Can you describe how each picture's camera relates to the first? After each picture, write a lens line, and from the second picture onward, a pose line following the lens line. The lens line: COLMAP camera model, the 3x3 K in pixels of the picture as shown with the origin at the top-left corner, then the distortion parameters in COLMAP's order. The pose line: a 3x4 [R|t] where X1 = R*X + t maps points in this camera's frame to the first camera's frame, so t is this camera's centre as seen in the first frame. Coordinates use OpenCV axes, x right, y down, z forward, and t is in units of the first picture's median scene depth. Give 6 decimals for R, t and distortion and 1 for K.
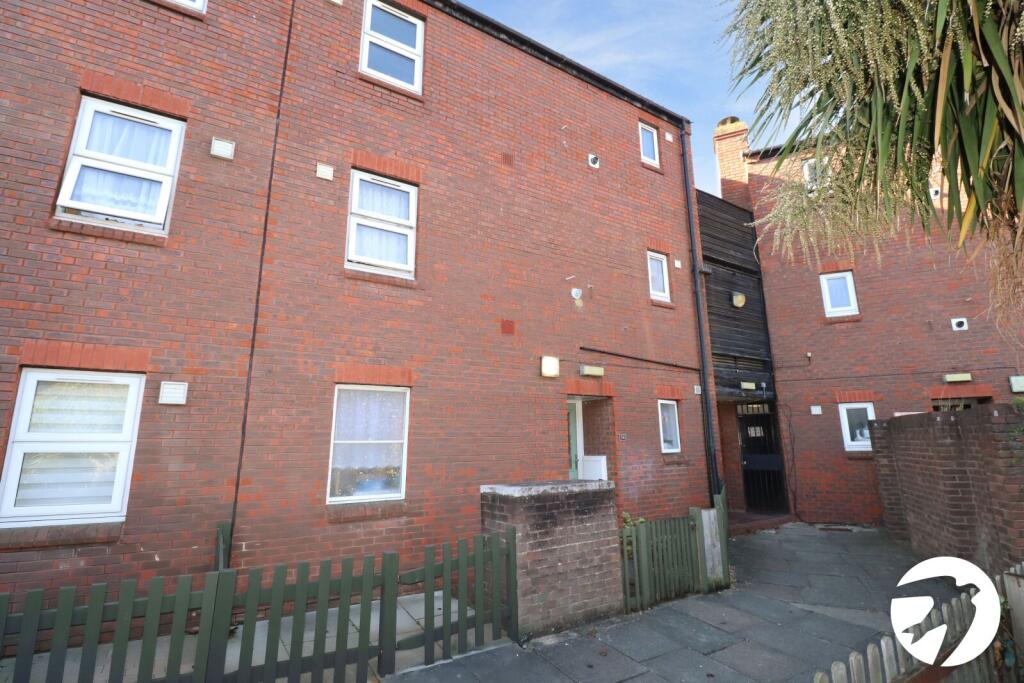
lens RADIAL K [[482.3, 0, 514.8], [0, 482.3, 338.9], [0, 0, 1]] dist [0.000624, -0.013421]
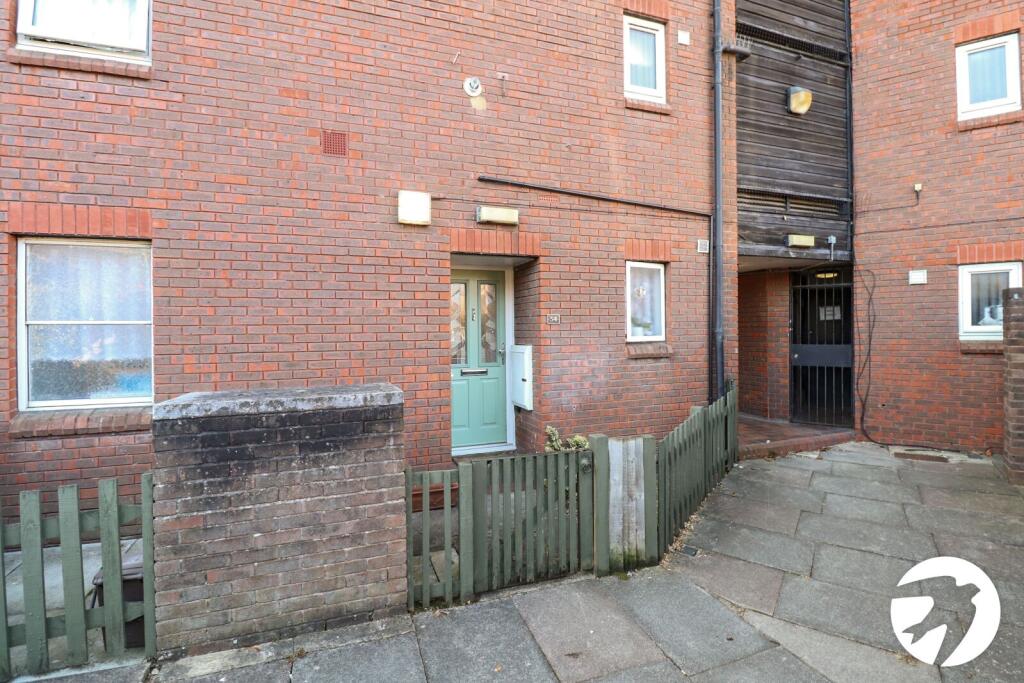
lens RADIAL K [[482.3, 0, 514.8], [0, 482.3, 338.9], [0, 0, 1]] dist [0.000624, -0.013421]
pose [[0.978756, 0.003281, -0.205004, 0.264768], [0.043201, 0.974125, 0.221842, 0.071984], [0.200428, -0.225986, 0.953289, 0.308393]]
